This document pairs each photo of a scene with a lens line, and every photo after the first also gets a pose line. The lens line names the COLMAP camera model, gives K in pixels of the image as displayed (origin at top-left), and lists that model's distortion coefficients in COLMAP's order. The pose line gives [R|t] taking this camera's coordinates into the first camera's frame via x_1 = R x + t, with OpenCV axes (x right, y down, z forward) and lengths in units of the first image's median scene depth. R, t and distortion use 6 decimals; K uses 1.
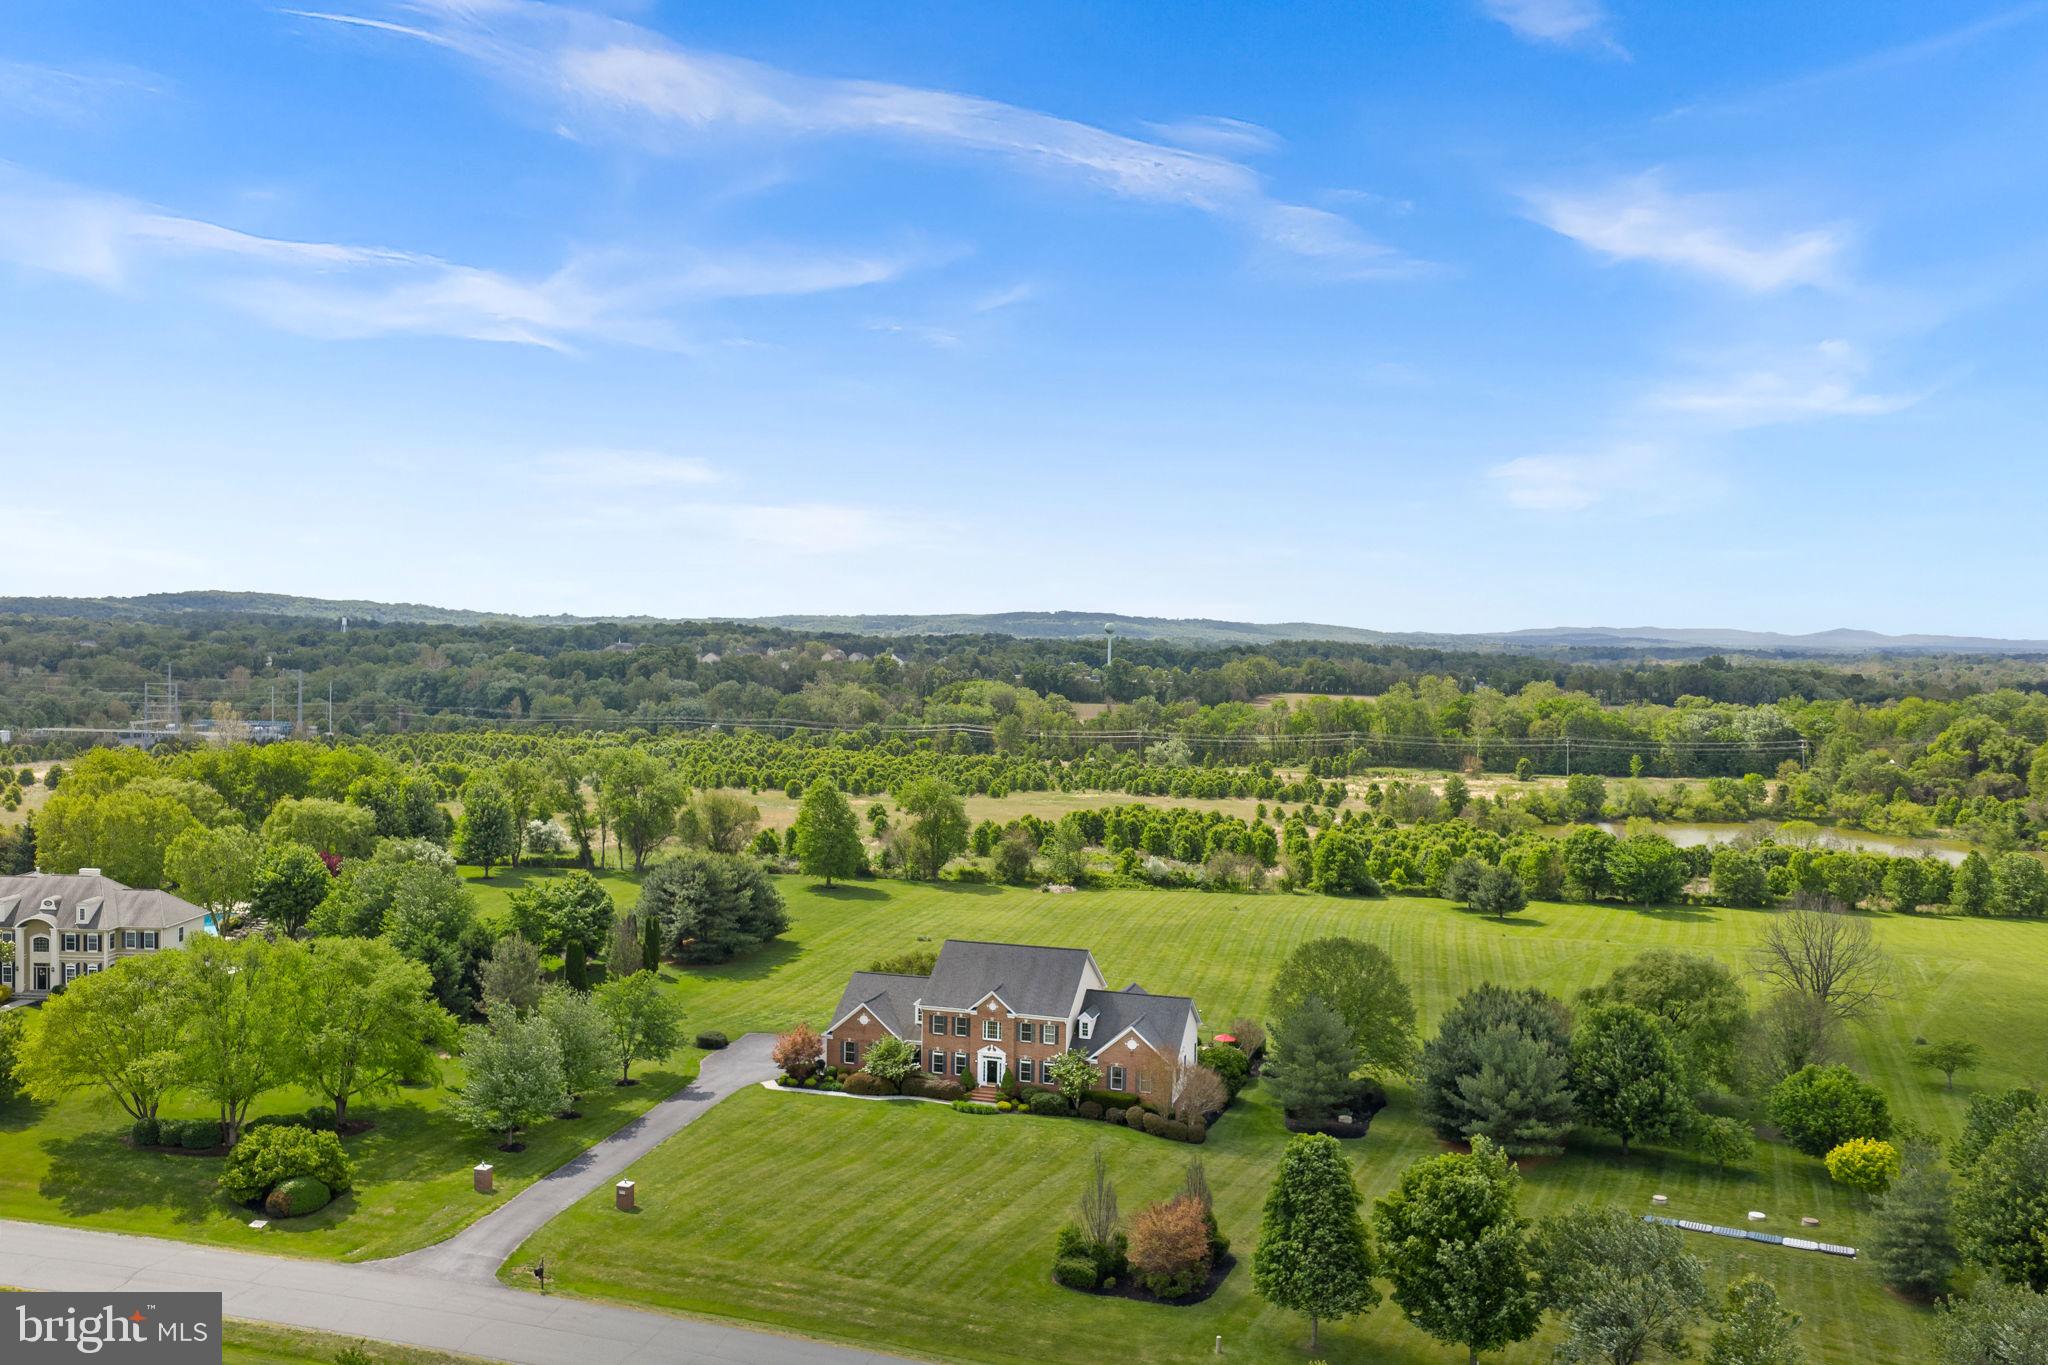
lens RADIAL K [[1693.1, 0, 1029.0], [0, 1693.1, 688.7], [0, 0, 1]] dist [0.028828, -0.055597]
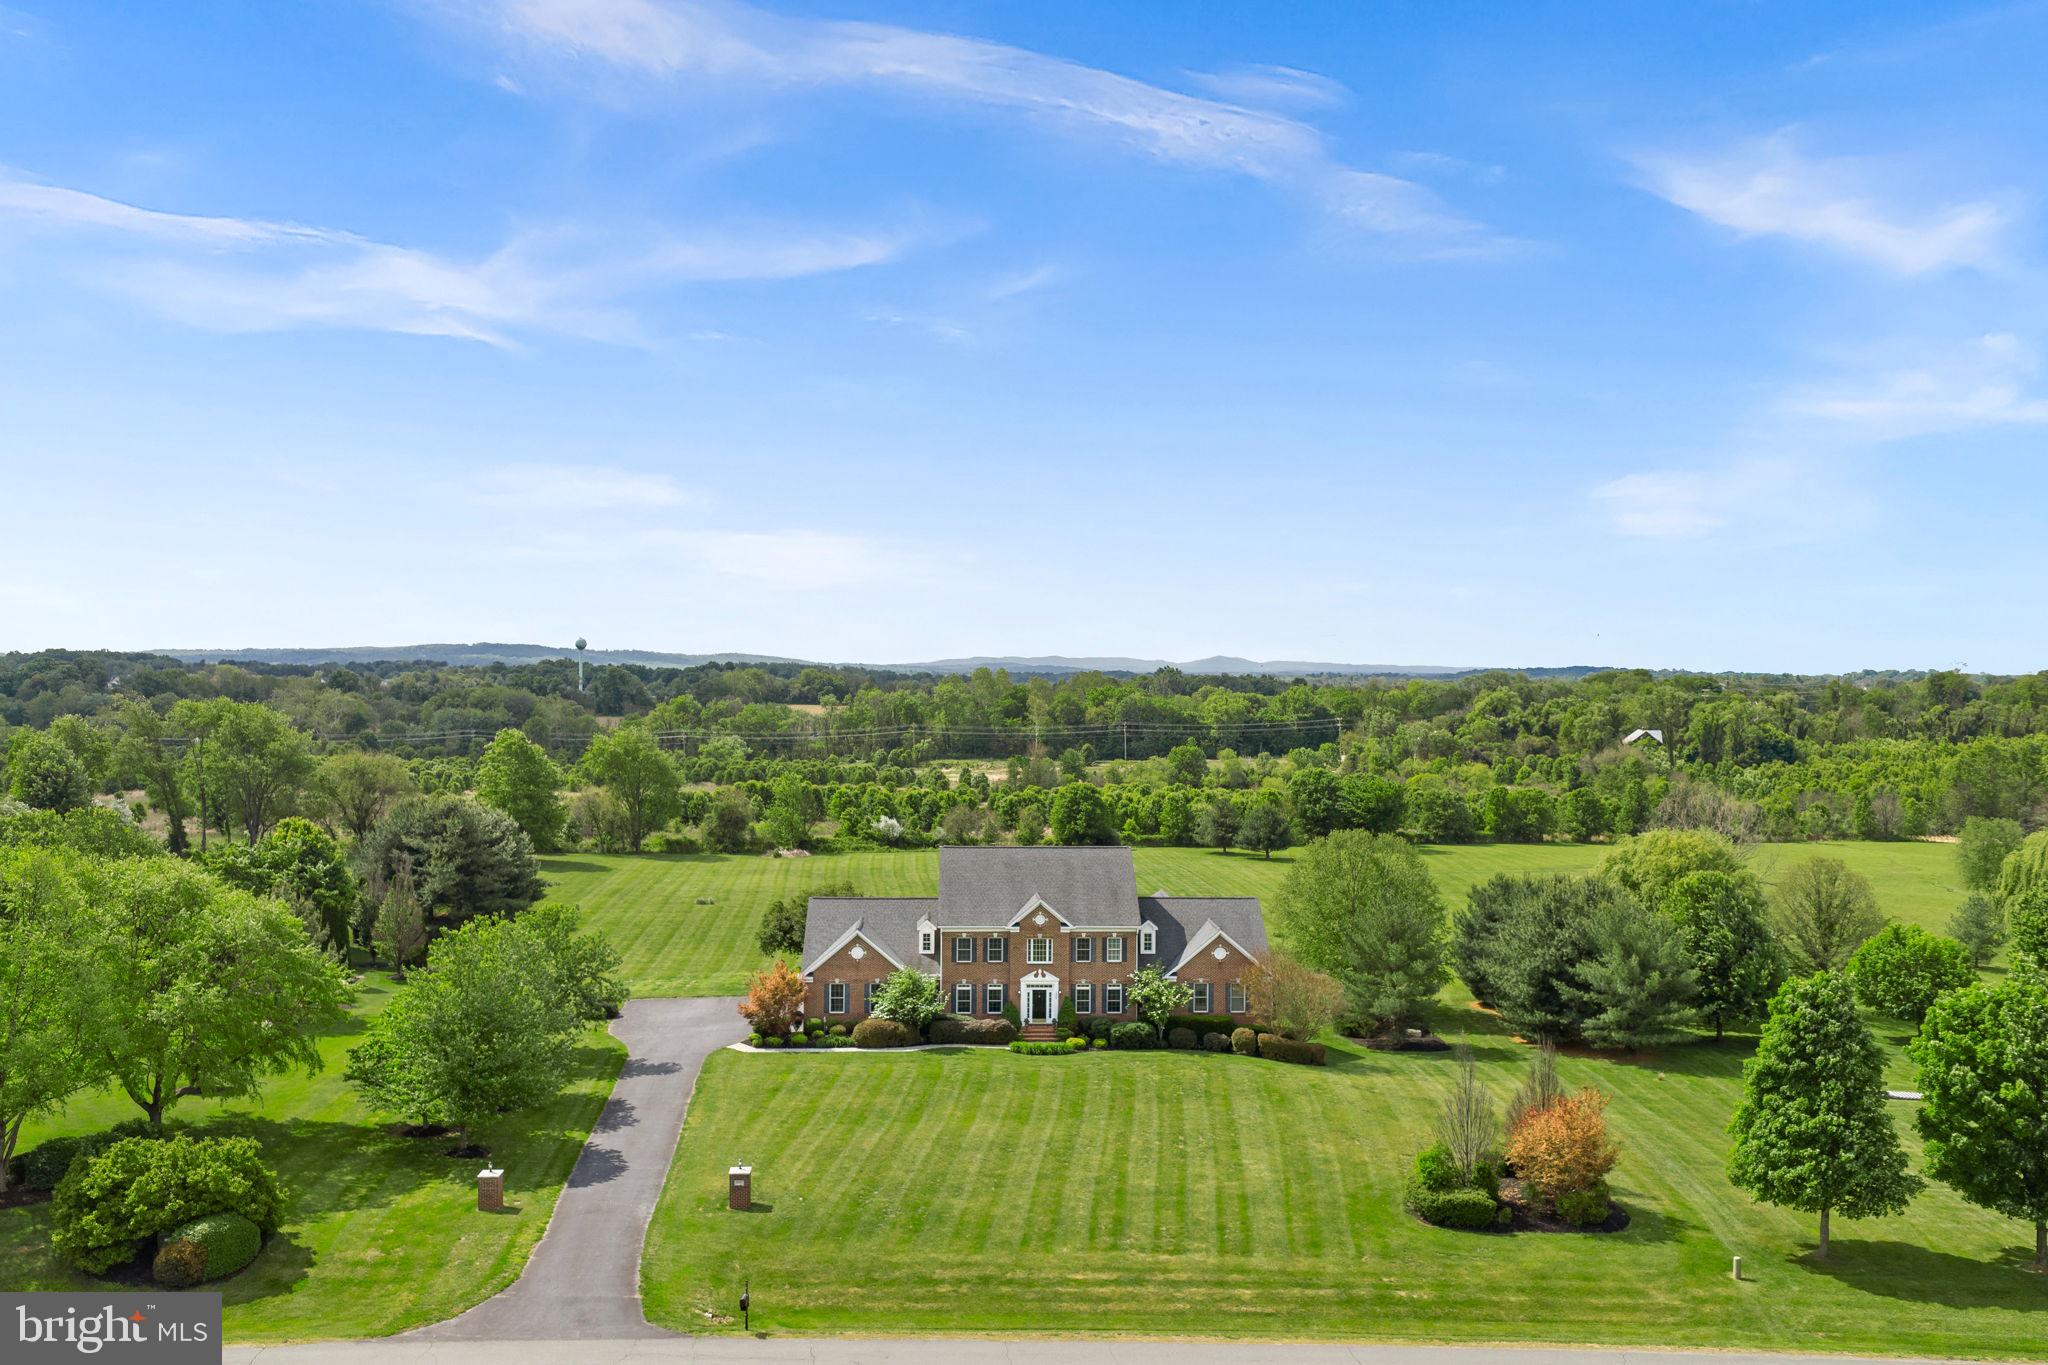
lens RADIAL K [[1693.1, 0, 1029.0], [0, 1693.1, 688.7], [0, 0, 1]] dist [0.028828, -0.055597]
pose [[0.944162, -0.016063, 0.329090, -0.276263], [0.022492, 0.999623, -0.015738, 0.093306], [-0.328714, 0.022261, 0.944167, 0.266726]]
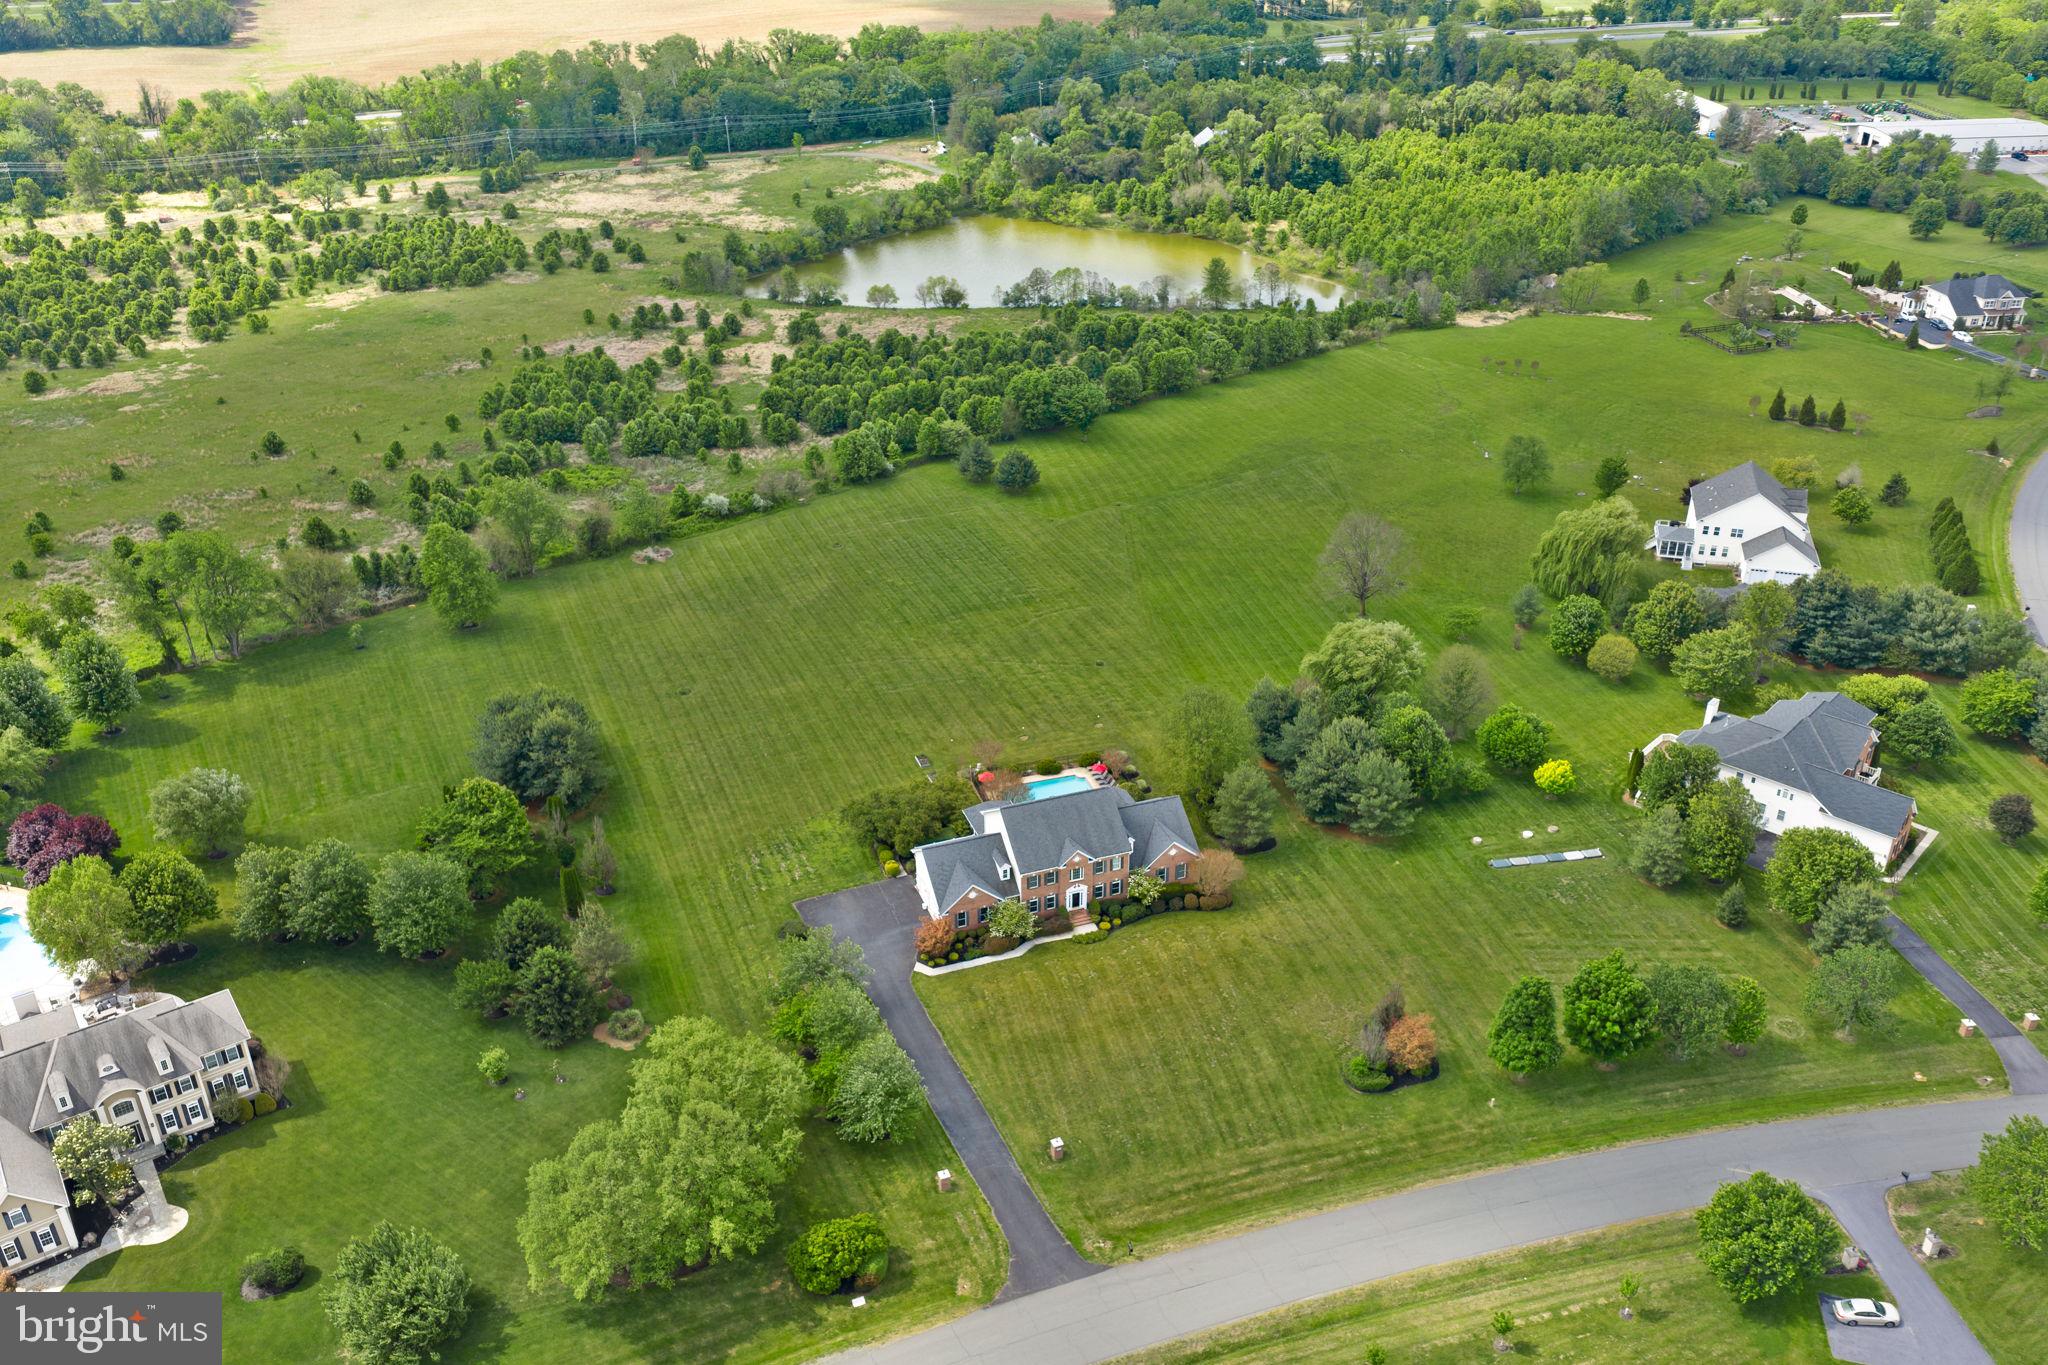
lens RADIAL K [[1693.1, 0, 1029.0], [0, 1693.1, 688.7], [0, 0, 1]] dist [0.028828, -0.055597]
pose [[0.801869, -0.306225, 0.513061, -0.671760], [0.042856, 0.885946, 0.461804, -0.525859], [-0.595960, -0.348319, 0.723537, 0.124971]]
